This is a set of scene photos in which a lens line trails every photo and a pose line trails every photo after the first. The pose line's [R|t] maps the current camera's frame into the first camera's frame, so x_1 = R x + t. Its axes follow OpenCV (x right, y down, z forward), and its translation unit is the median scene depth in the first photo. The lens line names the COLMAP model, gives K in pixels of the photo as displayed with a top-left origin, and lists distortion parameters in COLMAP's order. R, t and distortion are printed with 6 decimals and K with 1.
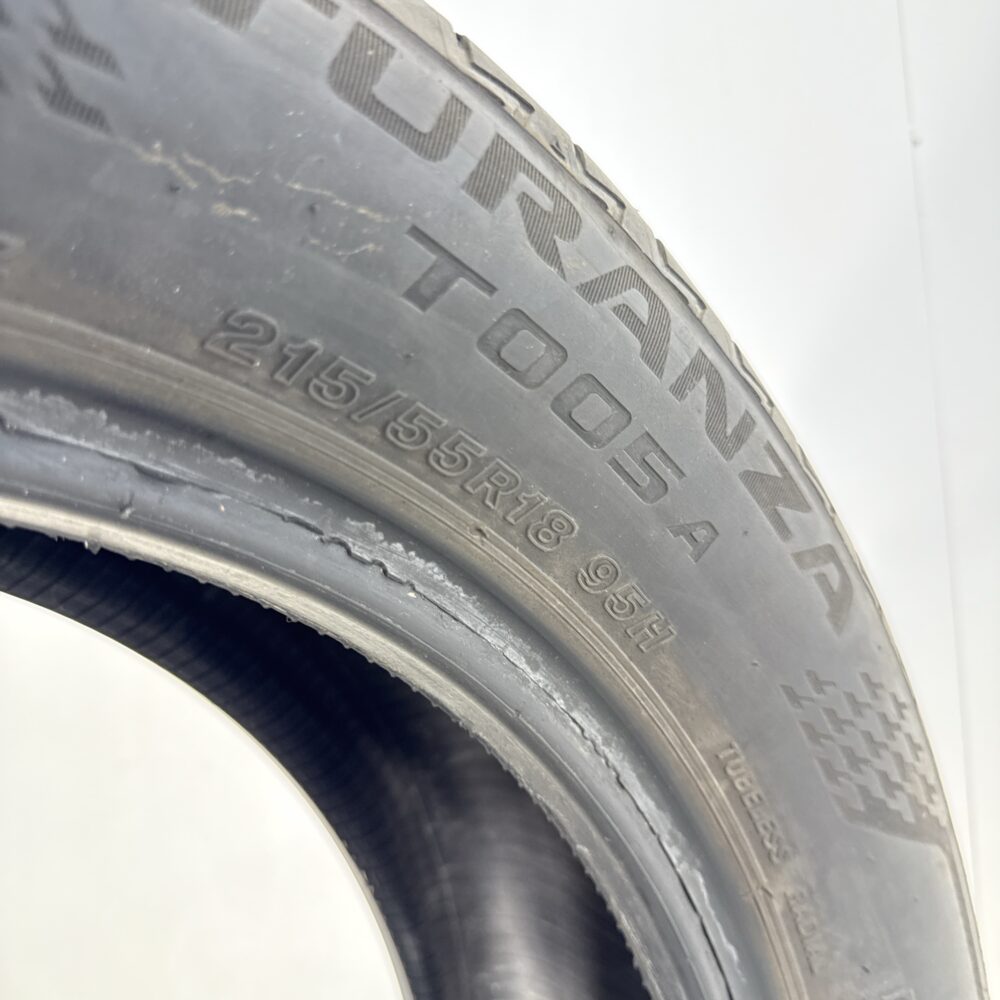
lens RADIAL K [[1150.0, 0, 500.0], [0, 1150.0, 500.0], [0, 0, 1]] dist [0.008135, -0.039221]
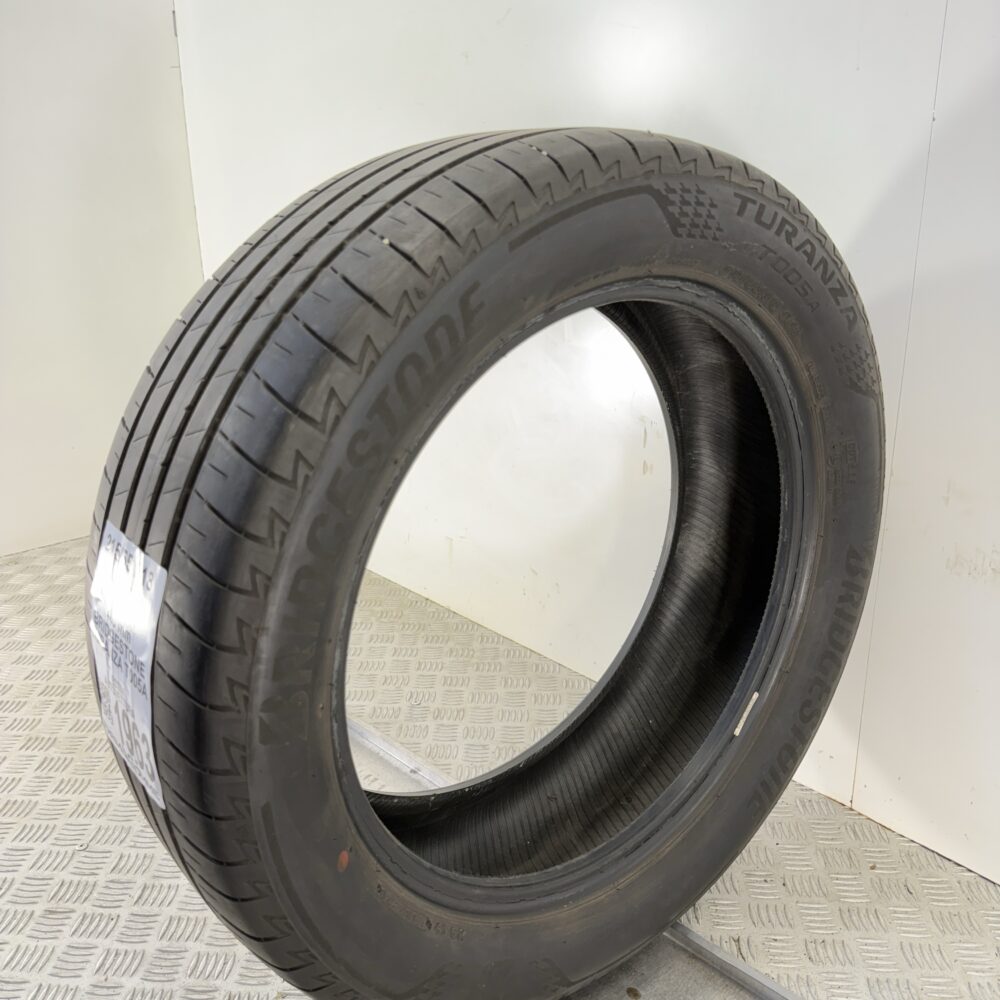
lens RADIAL K [[770.3, 0, 500.0], [0, 770.3, 500.0], [0, 0, 1]] dist [-0.003284, -0.000688]
pose [[0.983620, 0.087851, -0.157399, -0.376238], [-0.023317, 0.927871, 0.372172, -0.285479], [0.178742, -0.362406, 0.914721, -1.682426]]
